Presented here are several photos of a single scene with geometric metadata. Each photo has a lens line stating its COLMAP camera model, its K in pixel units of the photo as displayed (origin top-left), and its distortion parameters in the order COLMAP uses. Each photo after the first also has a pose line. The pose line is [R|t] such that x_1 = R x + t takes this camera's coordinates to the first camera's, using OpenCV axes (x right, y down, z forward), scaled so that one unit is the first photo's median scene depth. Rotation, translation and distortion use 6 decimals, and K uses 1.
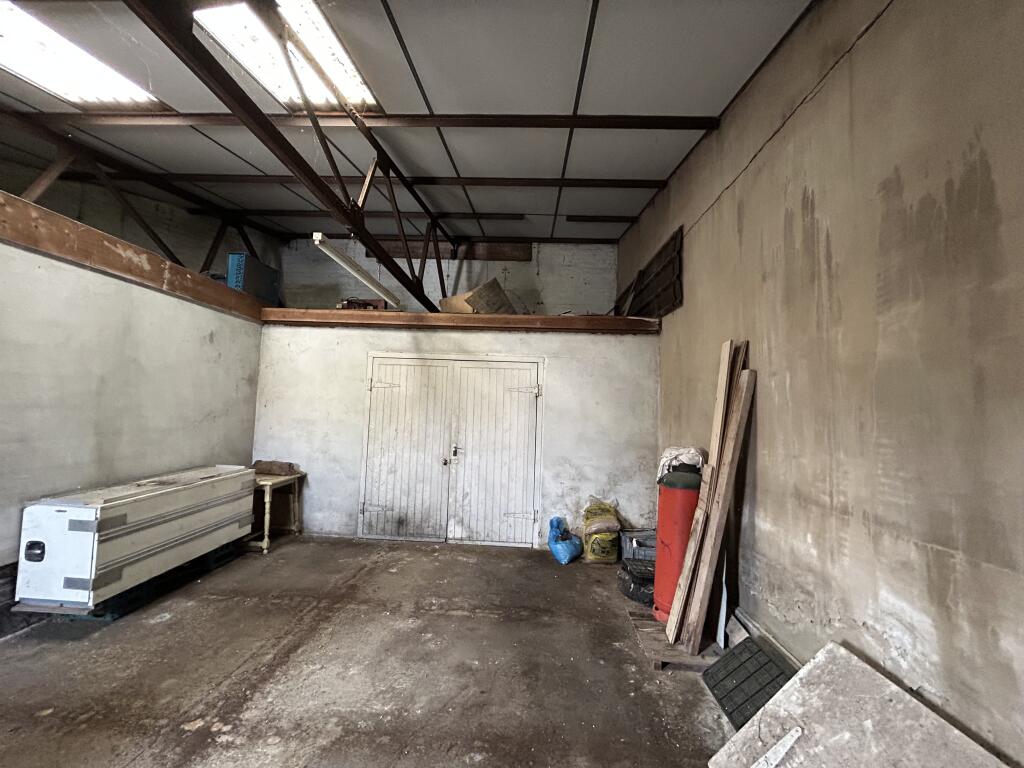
lens RADIAL K [[414.4, 0, 512.7], [0, 414.4, 382.6], [0, 0, 1]] dist [0.001195, 0.000115]
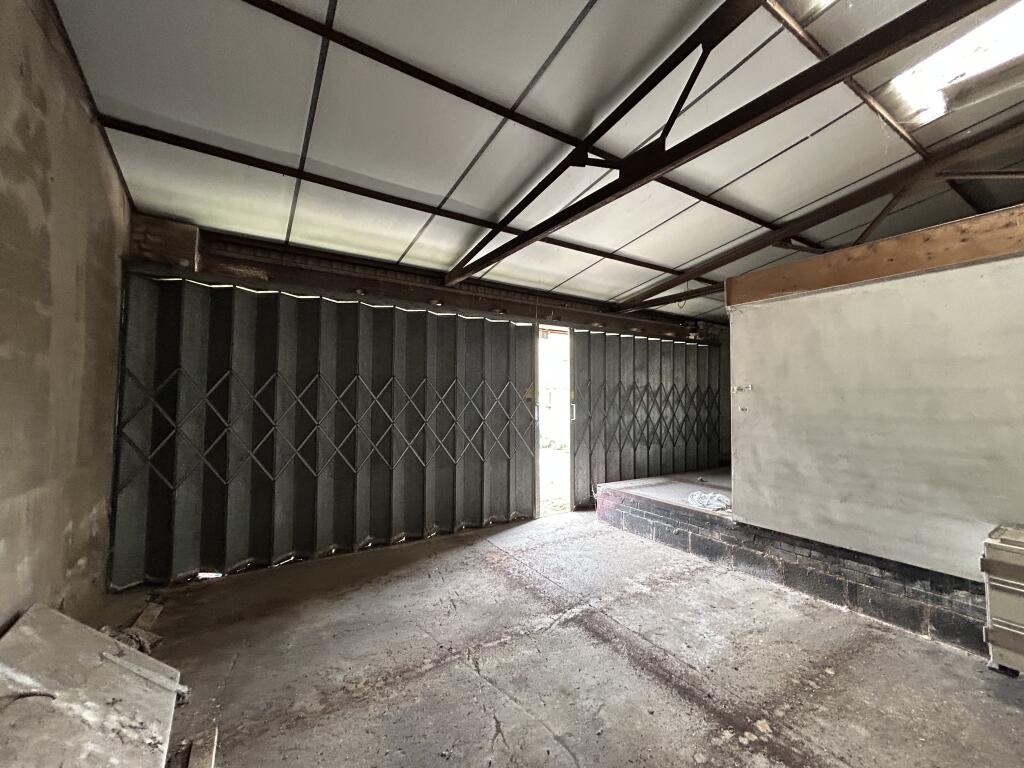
lens RADIAL K [[414.4, 0, 512.7], [0, 414.4, 382.6], [0, 0, 1]] dist [0.001195, 0.000115]
pose [[-0.815861, -0.057918, -0.575340, 0.367524], [0.000984, 0.994831, -0.101542, 0.081754], [0.578247, -0.083410, -0.811586, 1.509615]]
